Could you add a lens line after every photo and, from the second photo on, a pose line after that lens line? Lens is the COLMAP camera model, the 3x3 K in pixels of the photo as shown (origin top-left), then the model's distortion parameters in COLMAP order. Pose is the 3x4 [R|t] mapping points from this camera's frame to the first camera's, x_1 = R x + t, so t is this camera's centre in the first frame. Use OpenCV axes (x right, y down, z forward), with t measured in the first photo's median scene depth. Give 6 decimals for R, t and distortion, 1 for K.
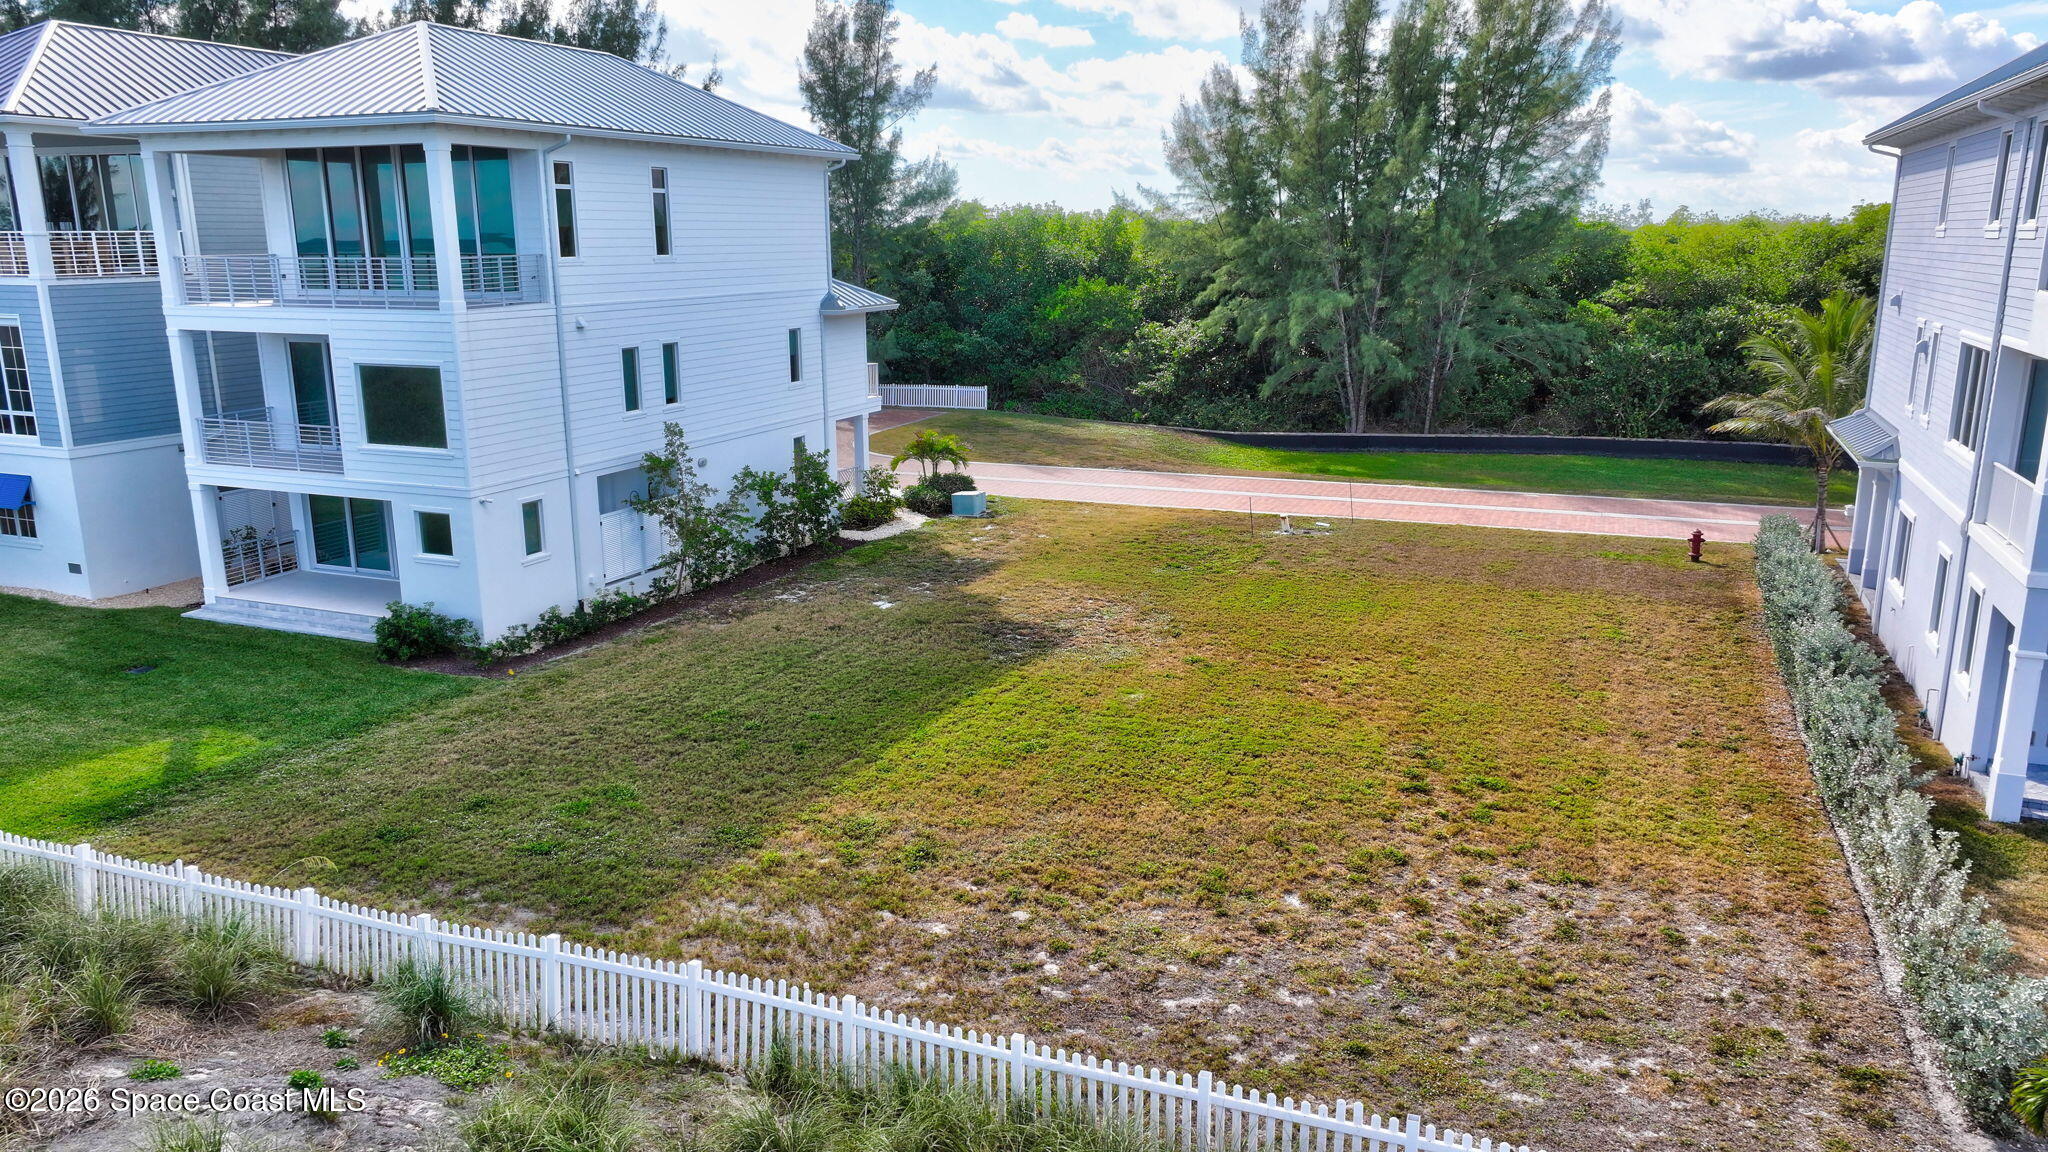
lens RADIAL K [[1444.6, 0, 1024.0], [0, 1444.6, 576.0], [0, 0, 1]] dist [0.000182, 0.006880]
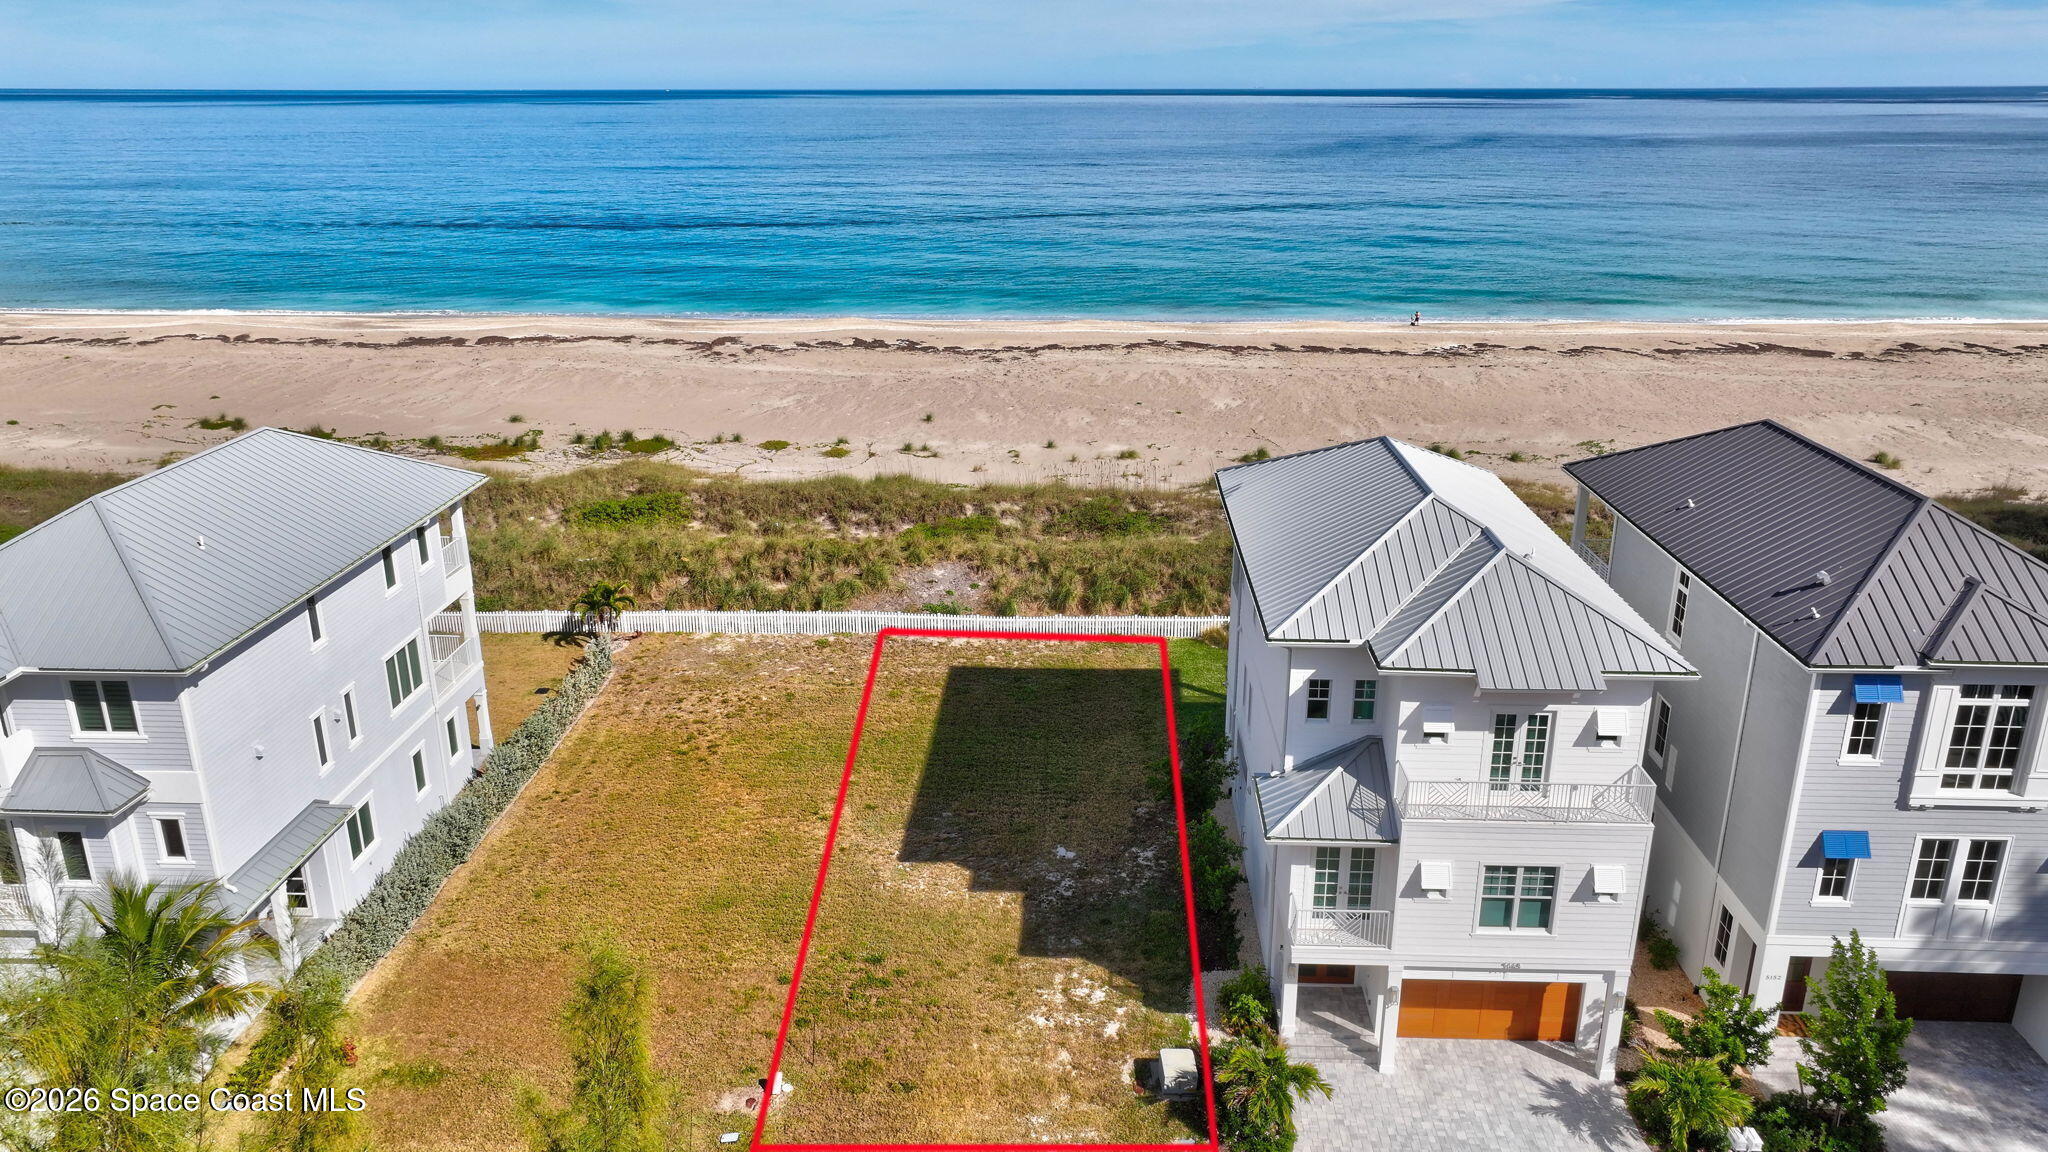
lens RADIAL K [[1446.6, 0, 1020.7], [0, 1446.6, 576.5], [0, 0, 1]] dist [0.022356, -0.066087]
pose [[-0.938718, 0.118264, -0.323761, 0.401712], [-0.072547, 0.850465, 0.521005, -1.030826], [0.336964, 0.512565, -0.789768, 2.182300]]
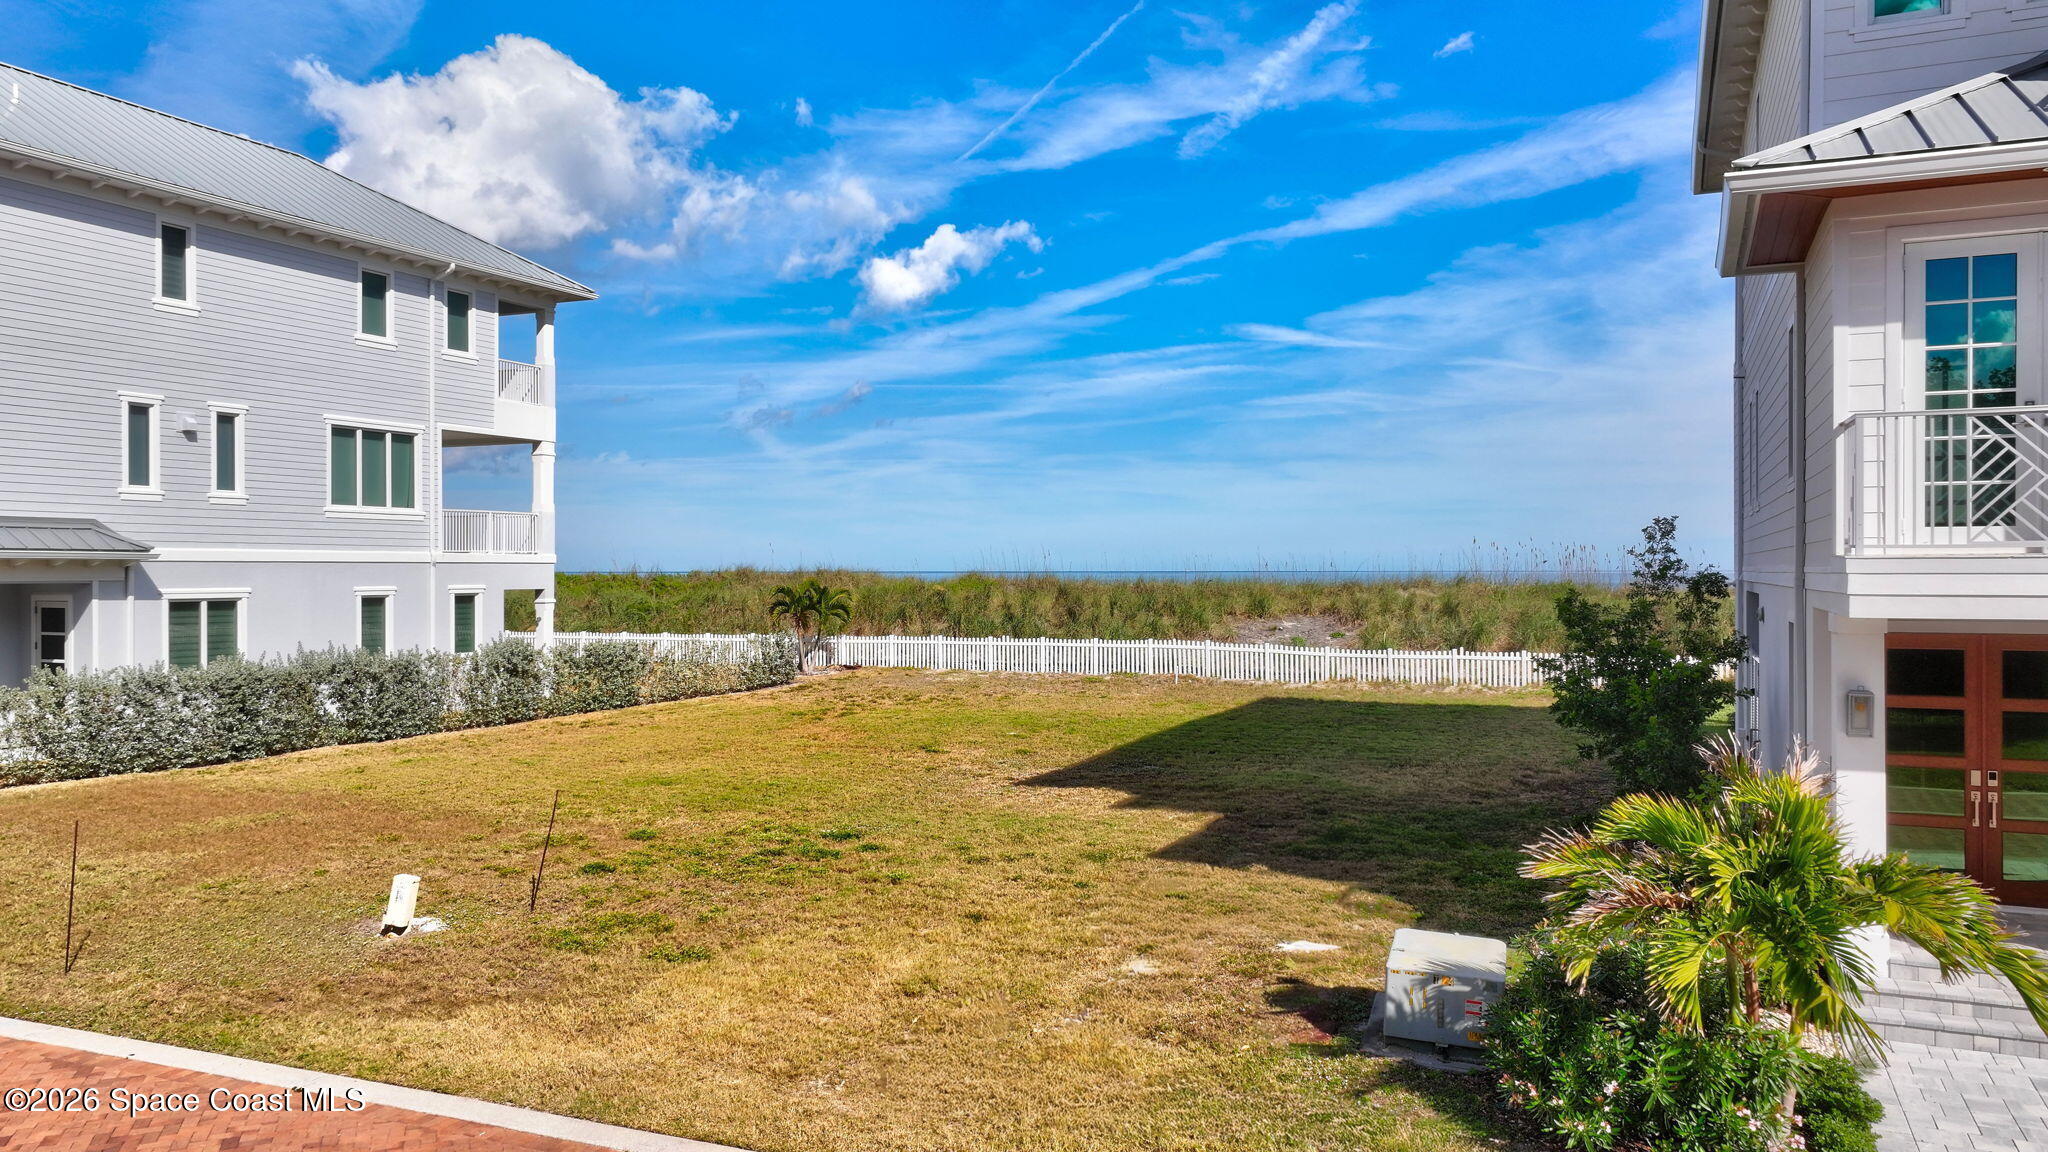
lens RADIAL K [[1439.5, 0, 1019.5], [0, 1439.5, 566.1], [0, 0, 1]] dist [-0.008644, 0.032488]
pose [[-0.999756, 0.005197, 0.021475, 0.042286], [0.009944, 0.973778, 0.227283, -0.261503], [-0.019731, 0.227441, -0.973592, 1.823126]]
